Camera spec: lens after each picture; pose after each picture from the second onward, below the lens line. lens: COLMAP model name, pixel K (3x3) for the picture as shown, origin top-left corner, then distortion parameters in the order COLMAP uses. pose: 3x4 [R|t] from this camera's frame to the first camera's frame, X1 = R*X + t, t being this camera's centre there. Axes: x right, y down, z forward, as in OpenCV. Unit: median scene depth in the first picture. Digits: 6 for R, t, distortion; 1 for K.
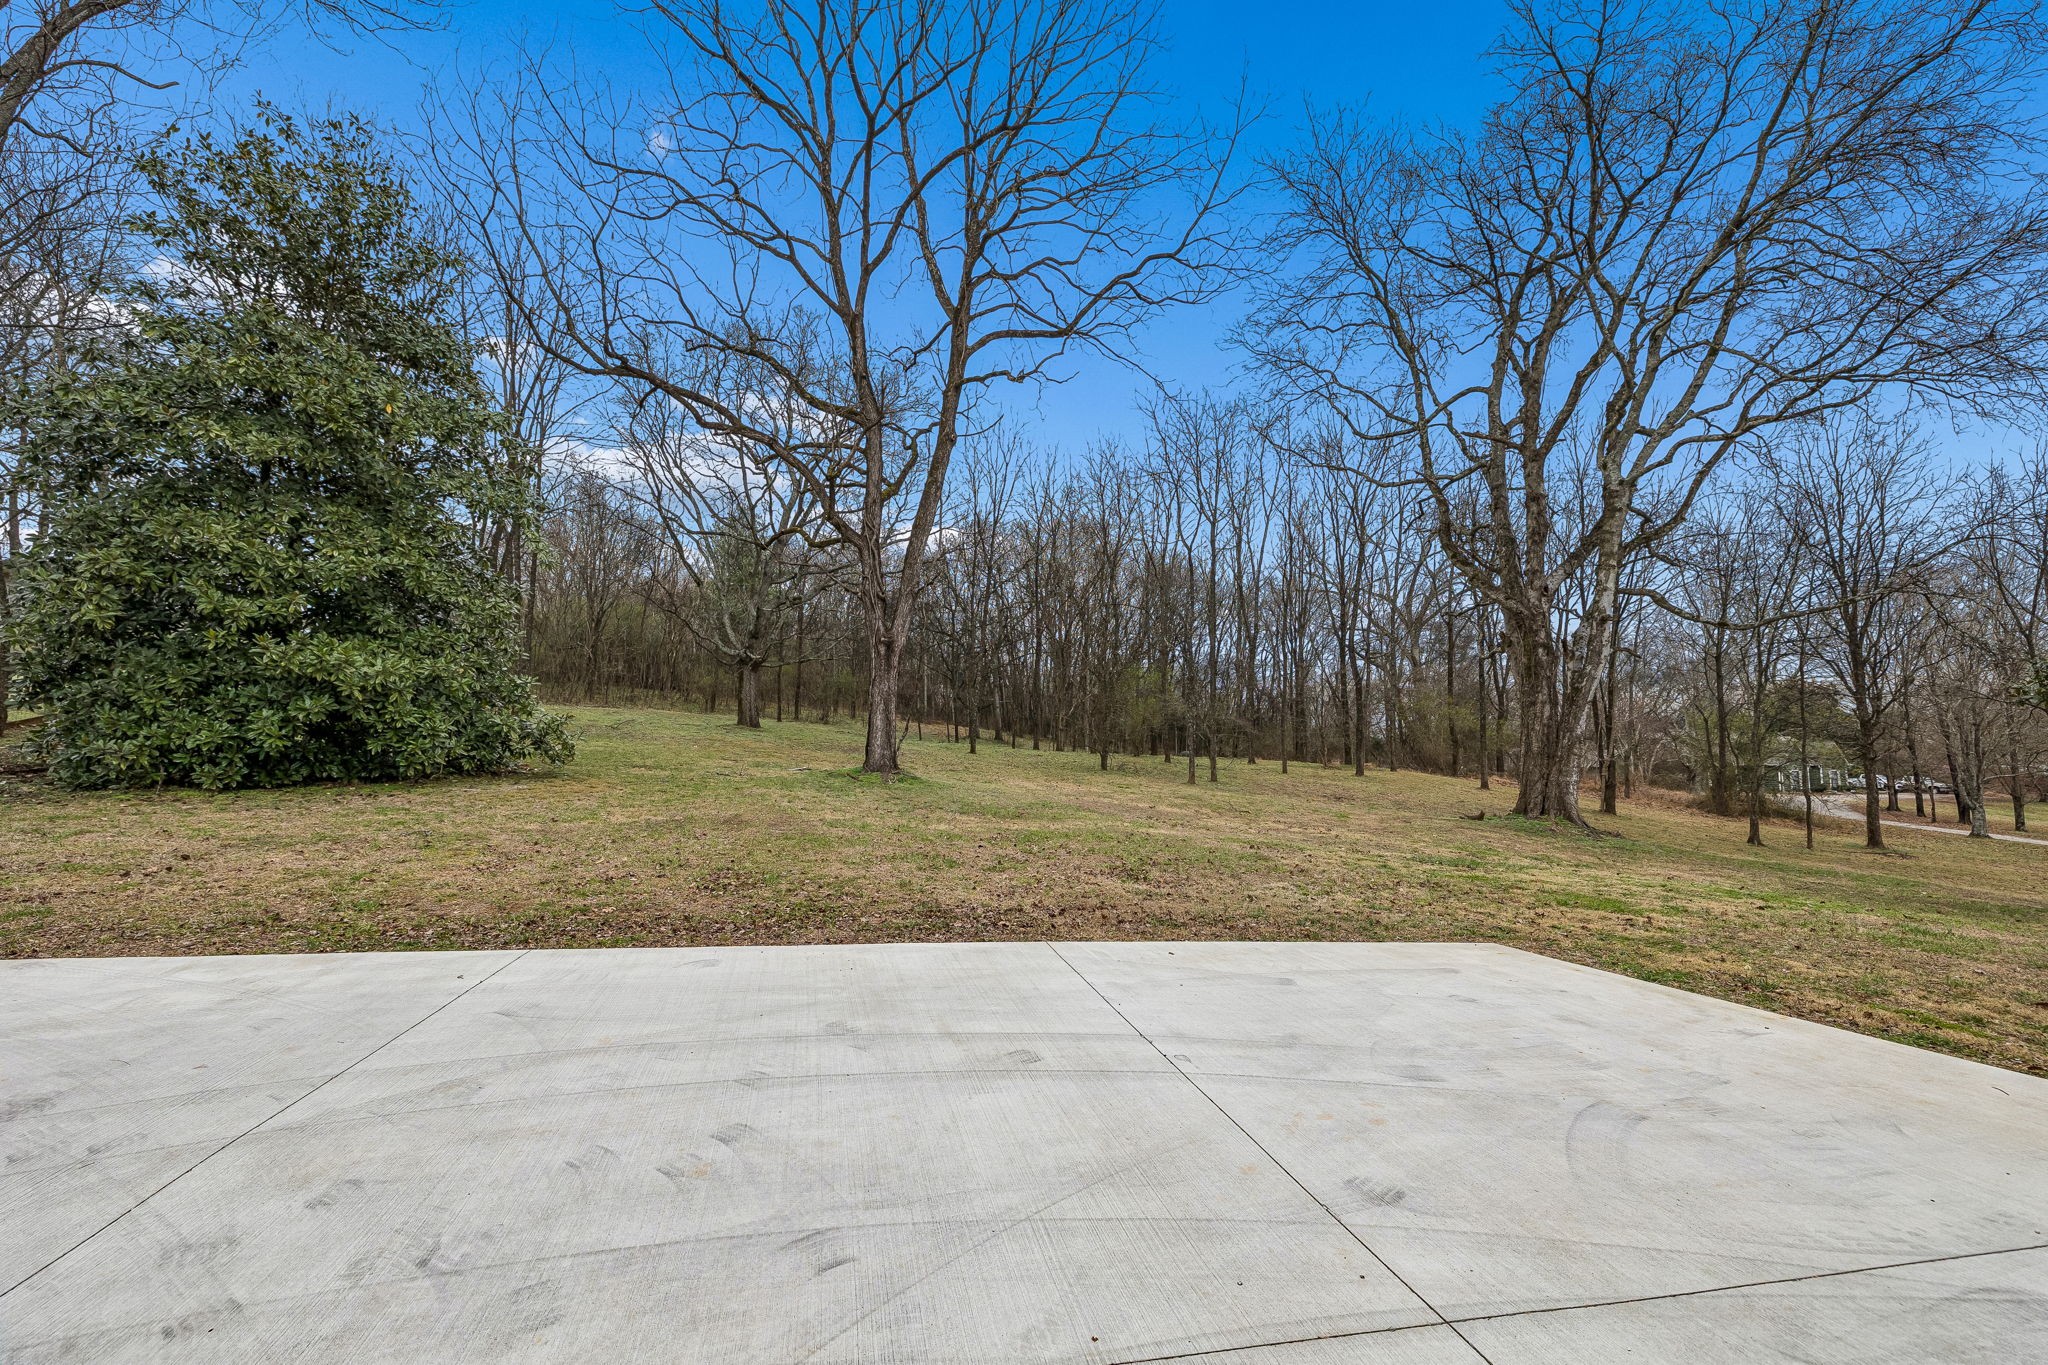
lens RADIAL K [[880.7, 0, 1026.1], [0, 880.7, 674.9], [0, 0, 1]] dist [0.003769, 0.000233]
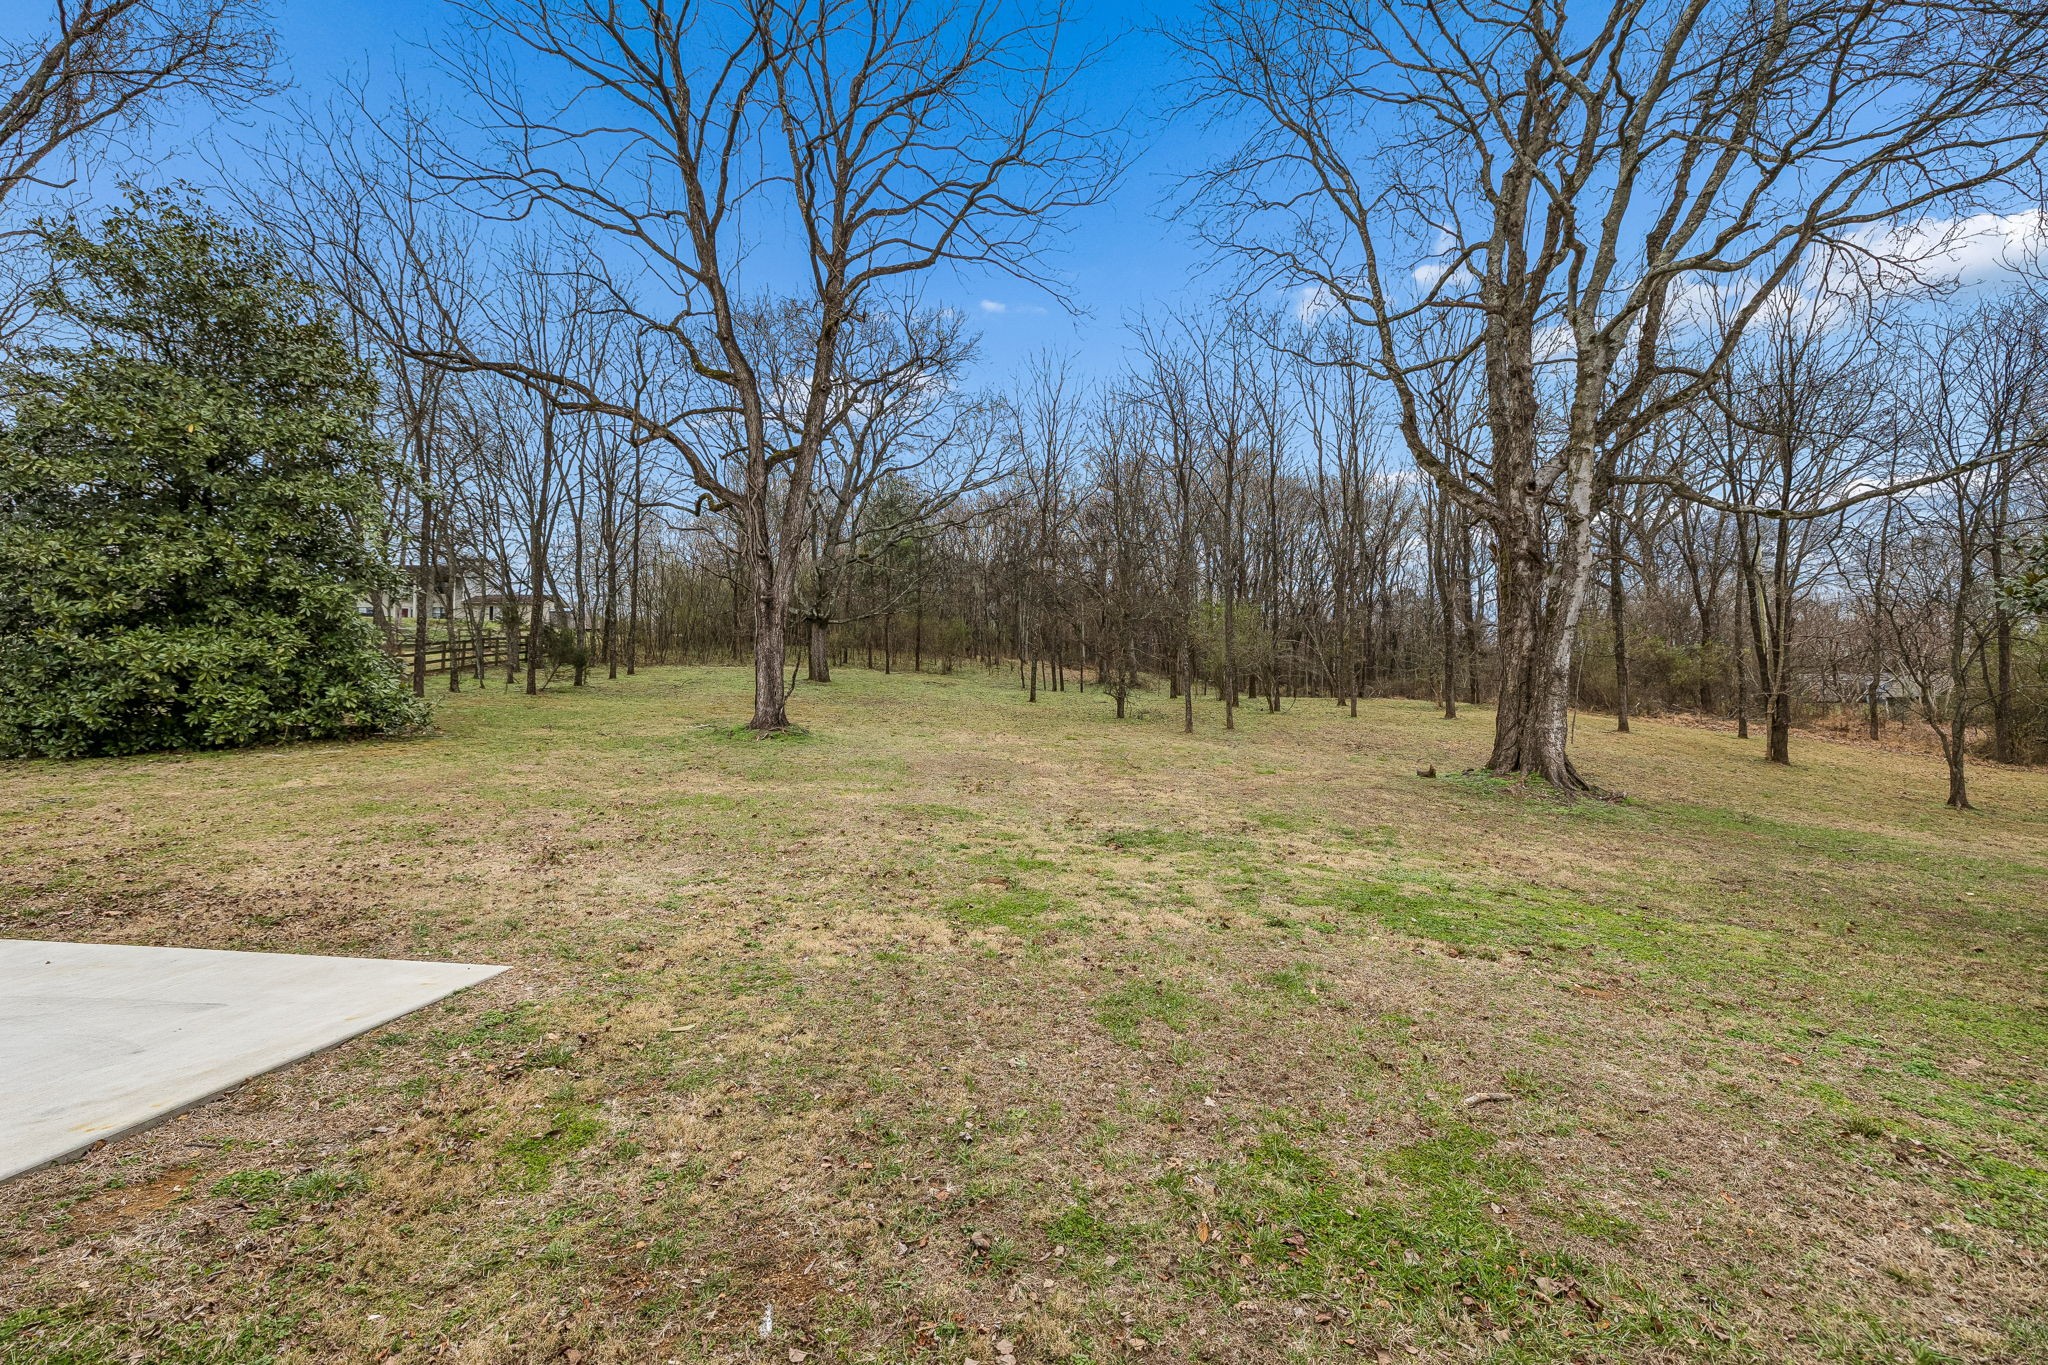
lens RADIAL K [[867.0, 0, 1016.4], [0, 867.0, 642.2], [0, 0, 1]] dist [0.000466, -0.000037]
pose [[0.958281, -0.040864, -0.282890, 0.378731], [0.048414, 0.998632, 0.019744, 0.005267], [0.281696, -0.032616, 0.958949, 0.122924]]
